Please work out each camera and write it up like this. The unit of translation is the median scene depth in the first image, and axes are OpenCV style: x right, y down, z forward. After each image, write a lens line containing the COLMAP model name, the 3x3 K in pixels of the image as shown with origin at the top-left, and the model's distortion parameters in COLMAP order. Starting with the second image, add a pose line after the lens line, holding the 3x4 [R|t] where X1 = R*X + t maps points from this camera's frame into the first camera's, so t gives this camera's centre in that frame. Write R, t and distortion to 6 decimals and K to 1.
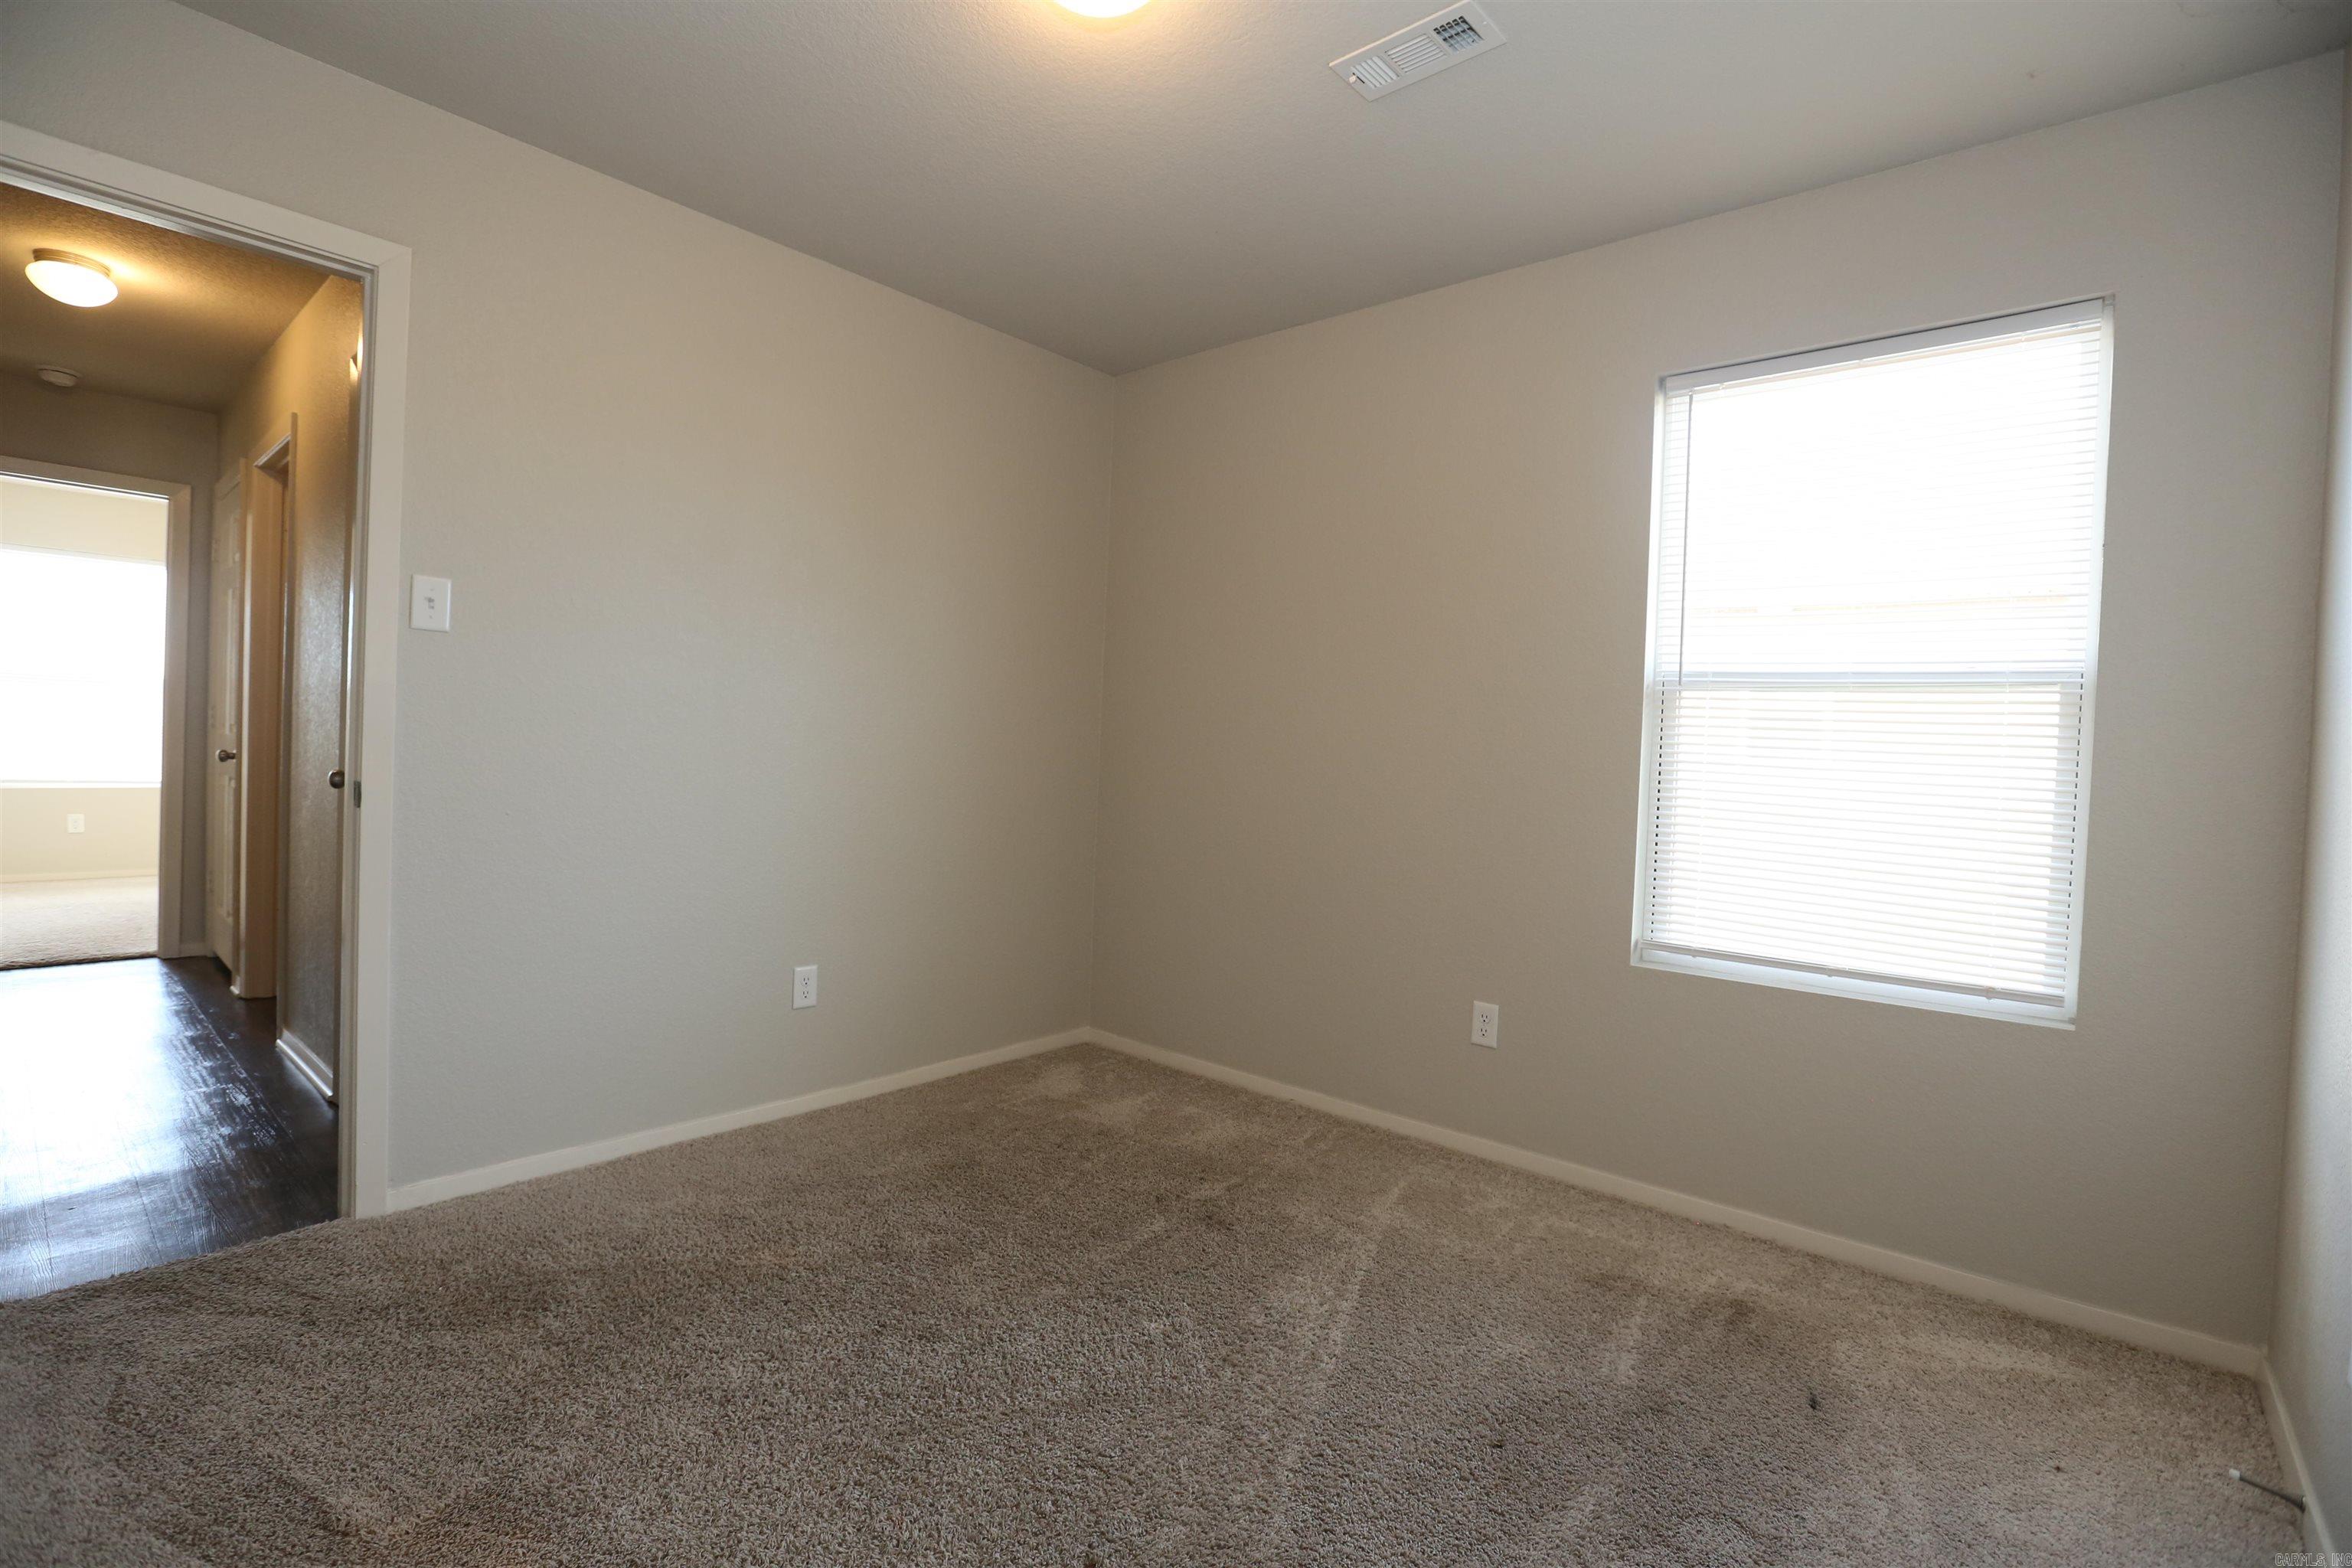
lens RADIAL K [[1069.8, 0, 1169.2], [0, 1069.8, 773.6], [0, 0, 1]] dist [-0.044029, 0.015730]
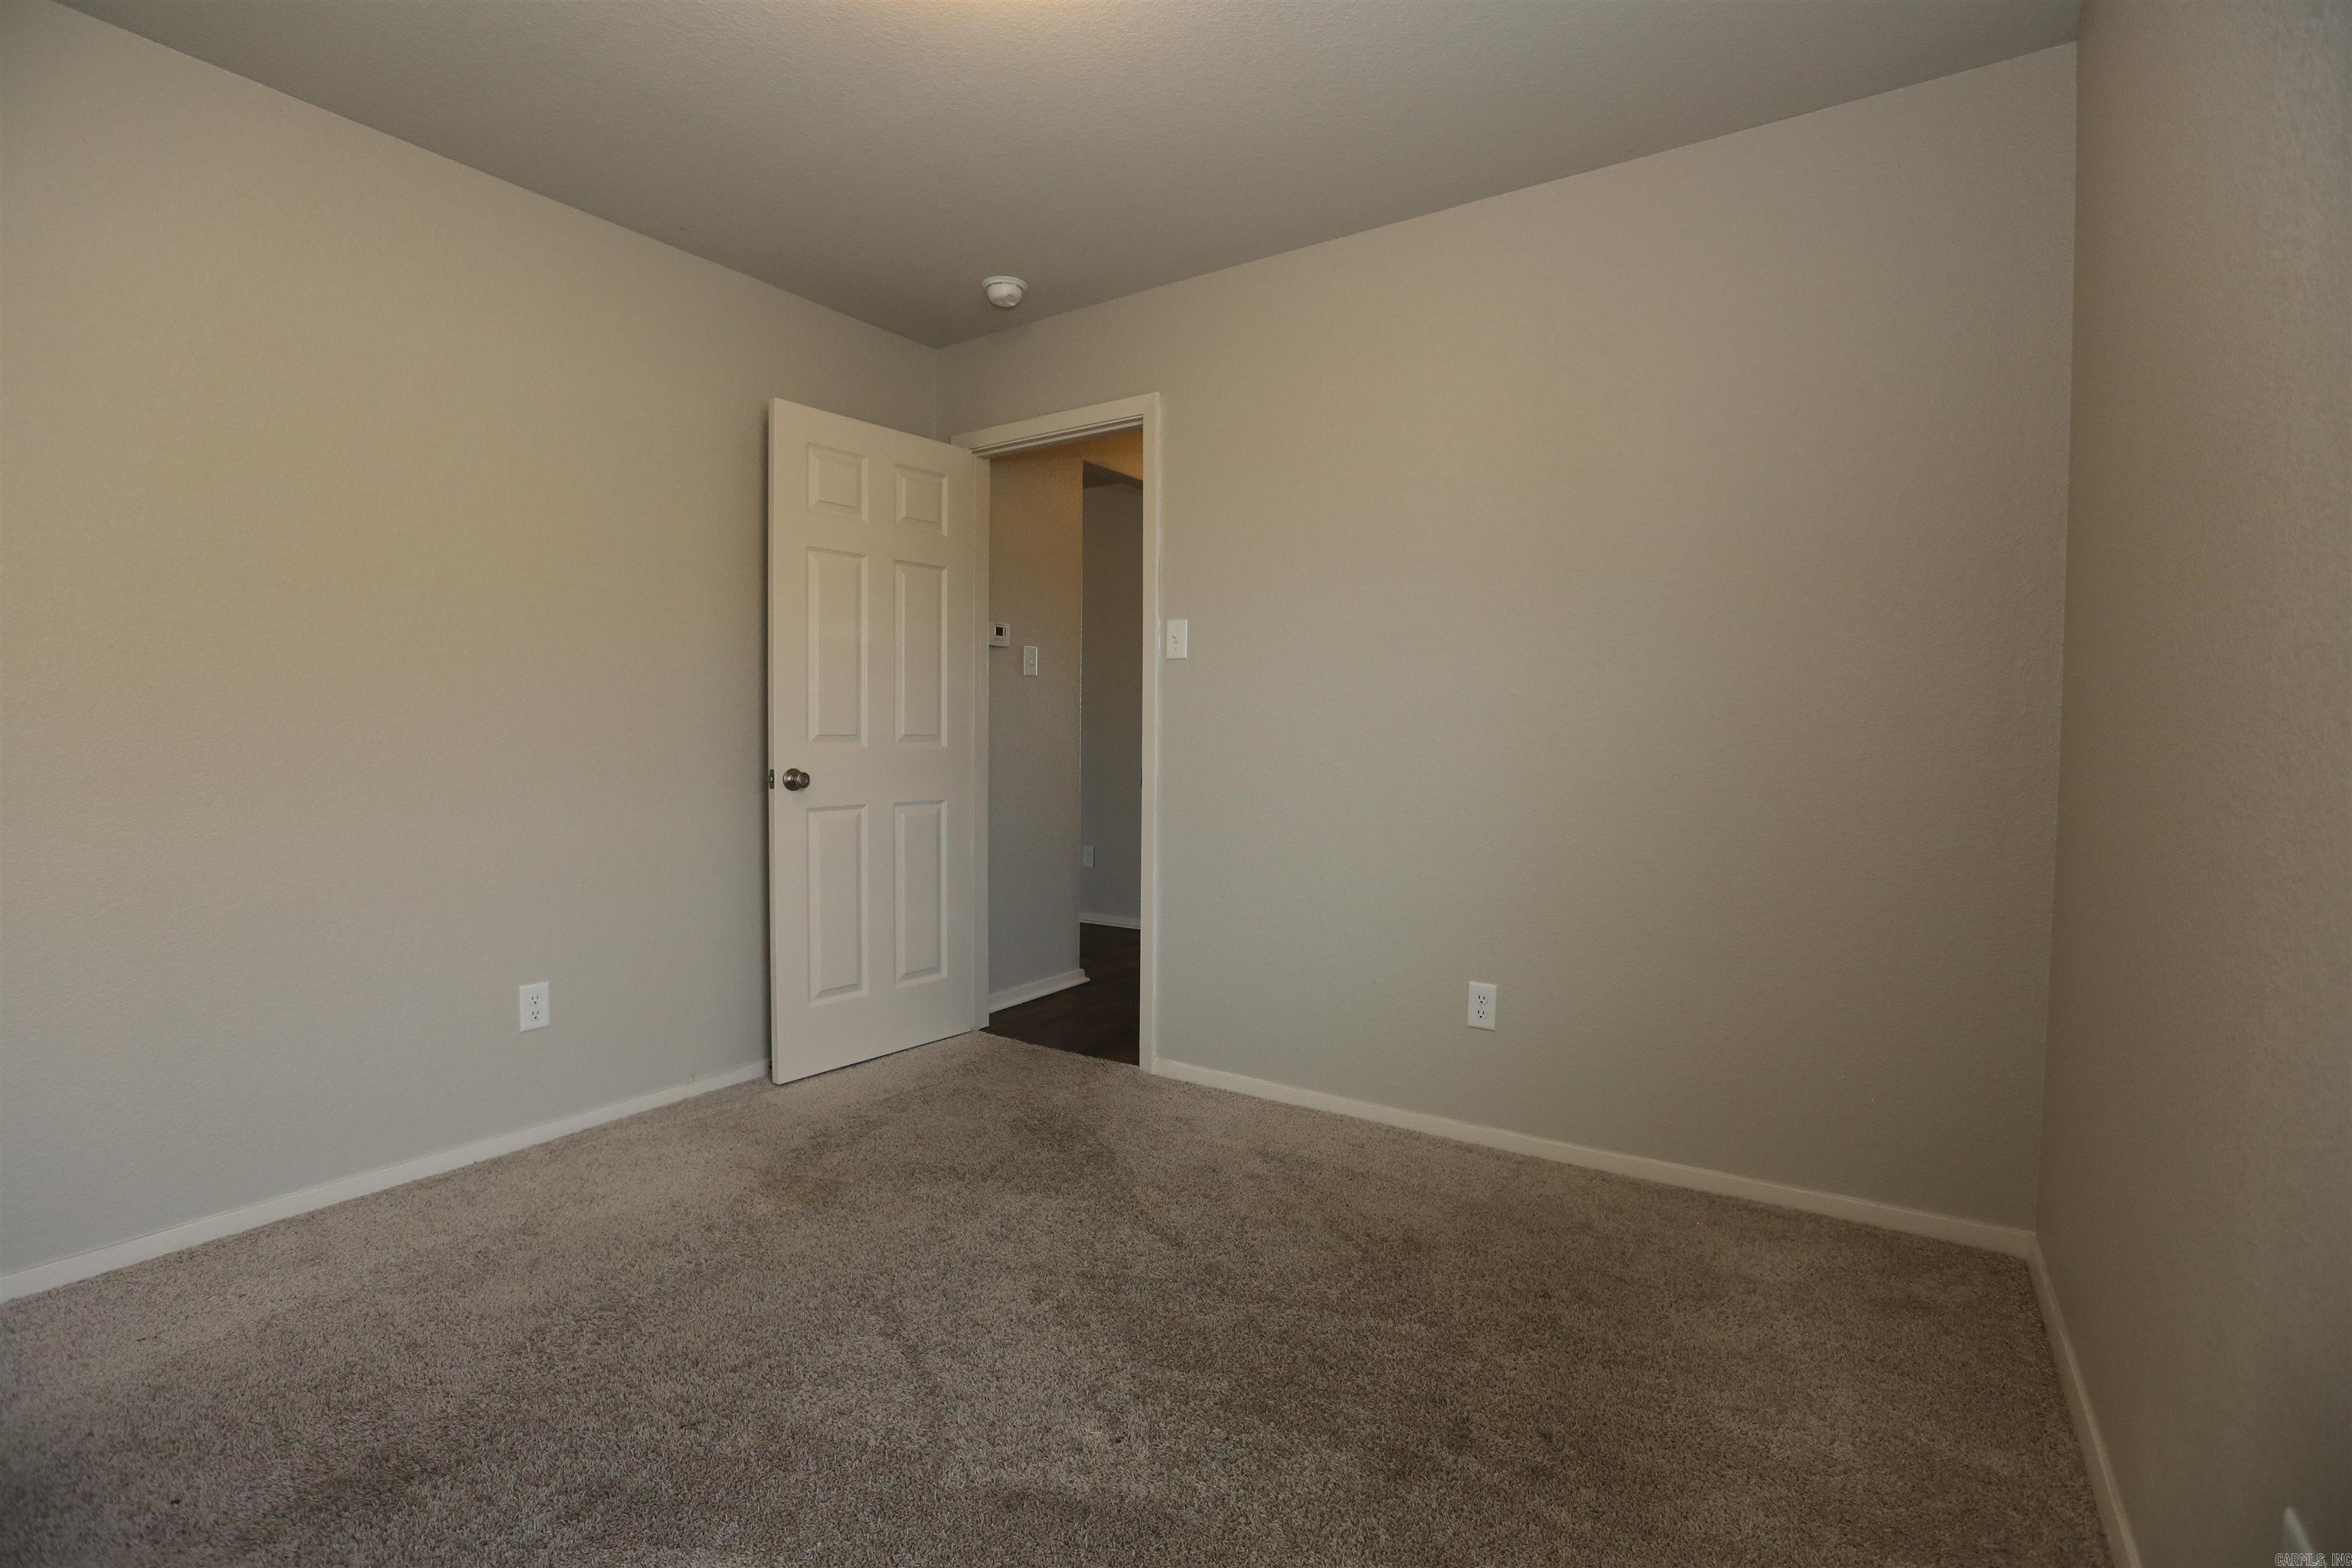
lens RADIAL K [[1069.8, 0, 1169.2], [0, 1069.8, 773.6], [0, 0, 1]] dist [-0.044029, 0.015730]
pose [[0.129756, -0.000372, -0.991546, 0.670636], [-0.021246, 0.999769, -0.003156, 0.016988], [0.991318, 0.021476, 0.129718, 0.802591]]
